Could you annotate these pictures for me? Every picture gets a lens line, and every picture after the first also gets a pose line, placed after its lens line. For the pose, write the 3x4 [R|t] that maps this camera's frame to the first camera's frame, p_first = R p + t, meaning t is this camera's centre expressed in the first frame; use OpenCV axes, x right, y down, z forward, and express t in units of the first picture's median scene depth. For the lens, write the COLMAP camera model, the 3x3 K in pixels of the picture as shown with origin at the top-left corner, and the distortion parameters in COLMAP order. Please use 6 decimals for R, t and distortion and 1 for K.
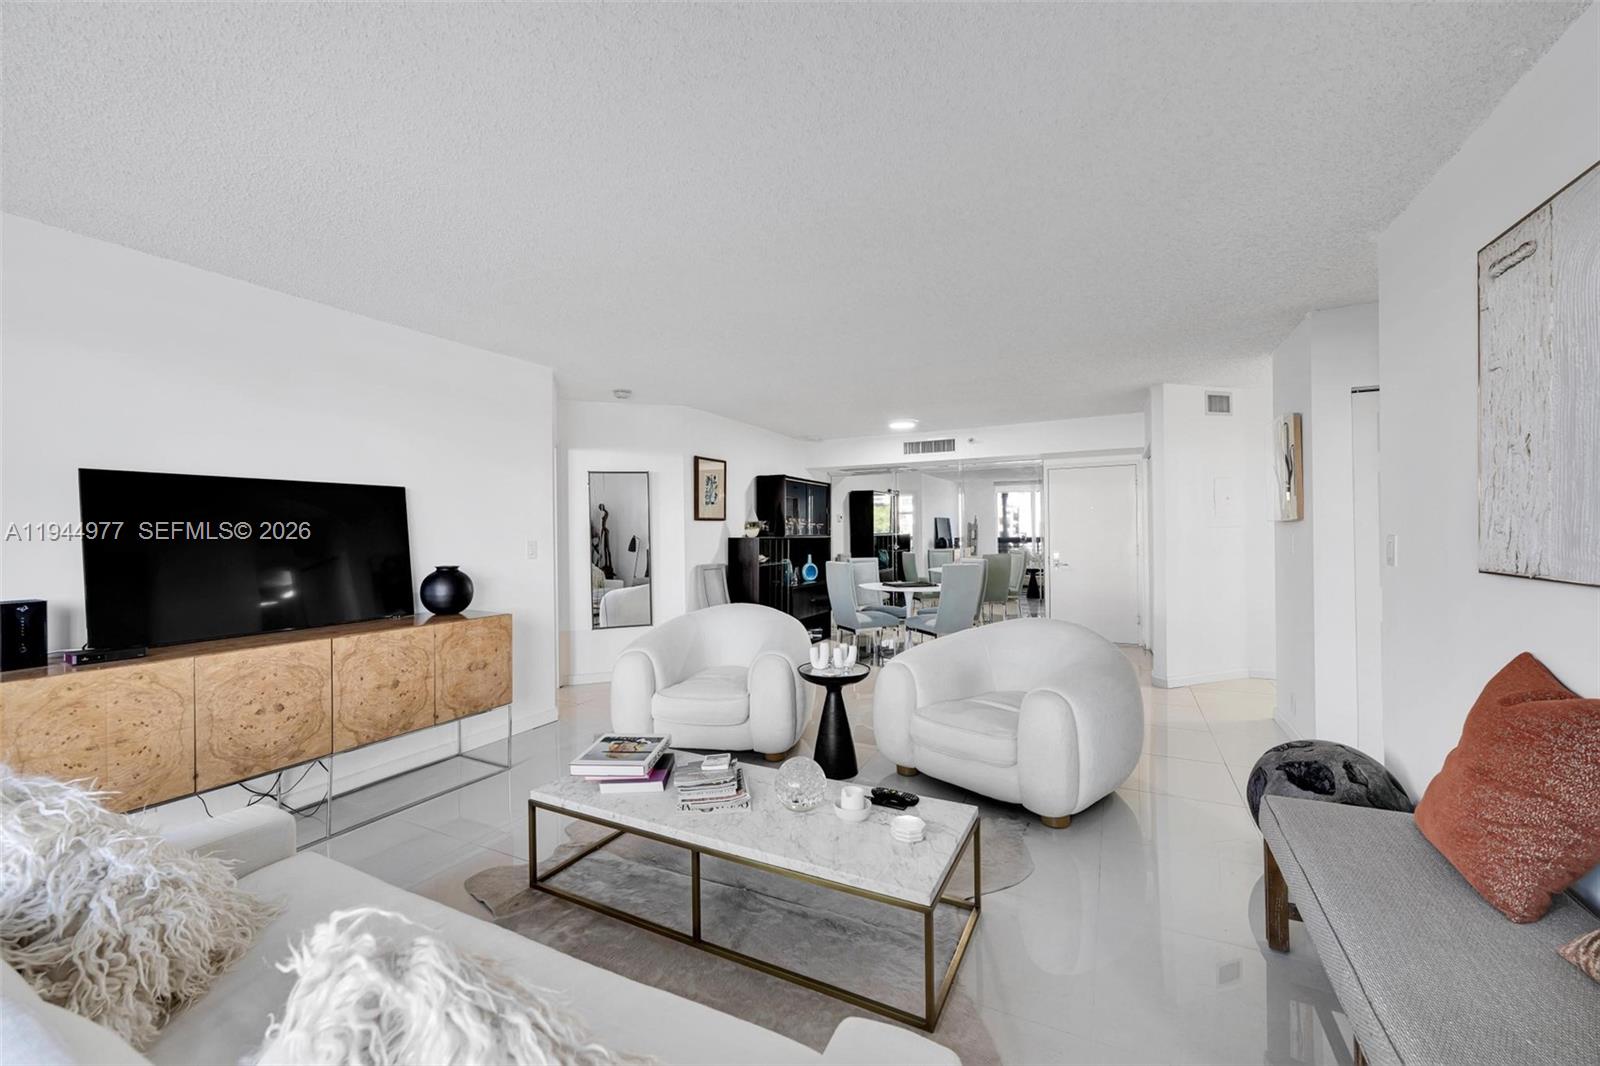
lens RADIAL K [[631.4, 0, 798.5], [0, 631.4, 532.2], [0, 0, 1]] dist [-0.002579, -0.000036]
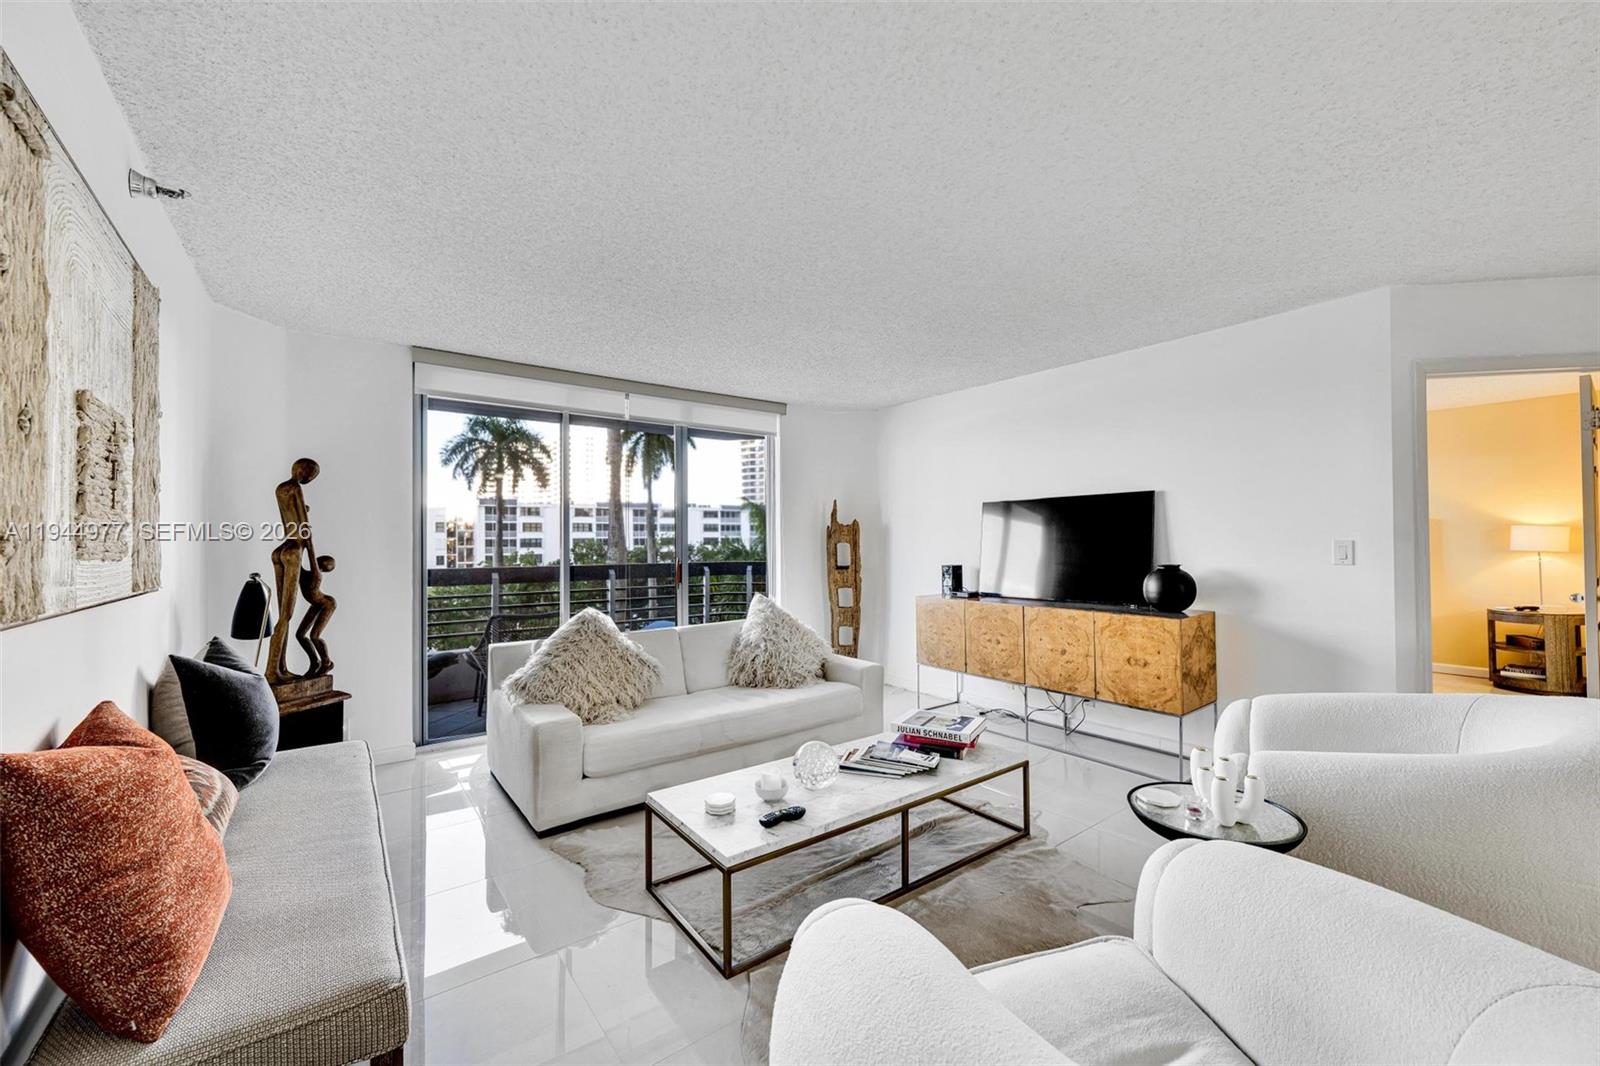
lens RADIAL K [[631.4, 0, 798.6], [0, 631.4, 532.9], [0, 0, 1]] dist [-0.002579, -0.000036]
pose [[-0.450306, 0.004215, -0.892865, 0.370727], [0.017463, 0.999839, -0.004087, -0.002543], [0.892704, -0.017432, -0.450307, 0.544287]]
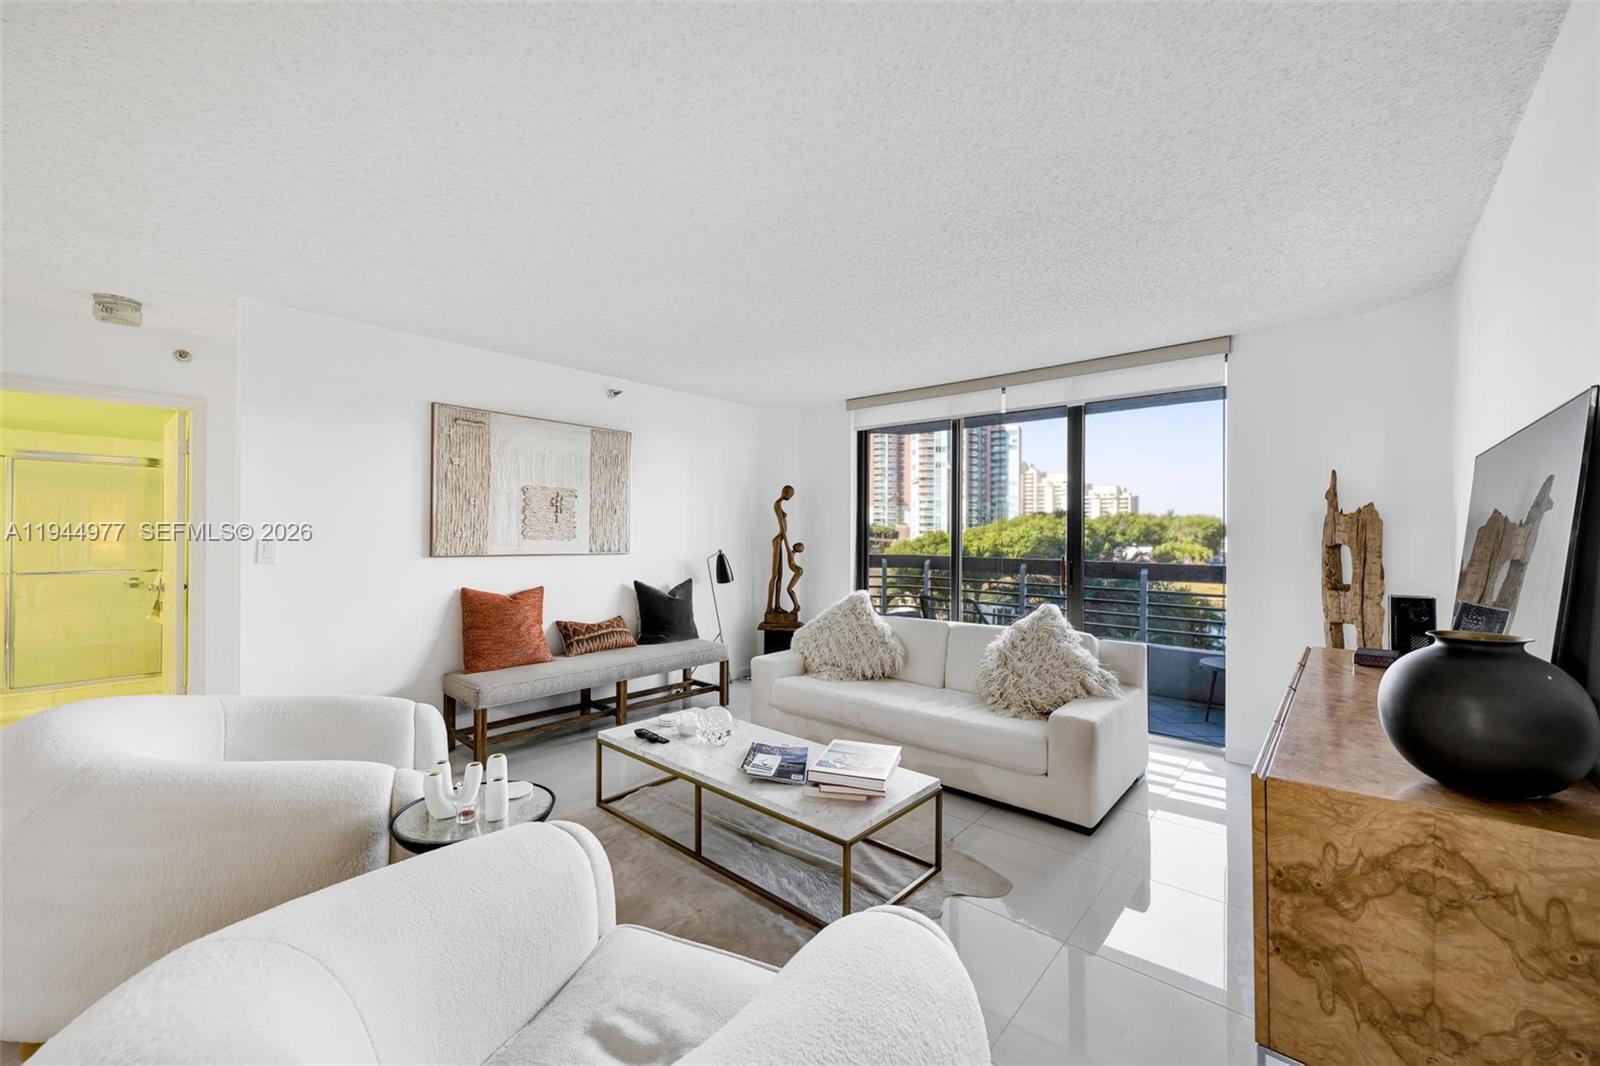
lens RADIAL K [[631.4, 0, 791.6], [0, 631.4, 531.8], [0, 0, 1]] dist [-0.002579, -0.000036]
pose [[-0.965644, 0.007136, 0.259769, -0.182927], [0.004669, 0.999938, -0.010114, 0.001891], [-0.259826, -0.008554, -0.965618, 0.822857]]
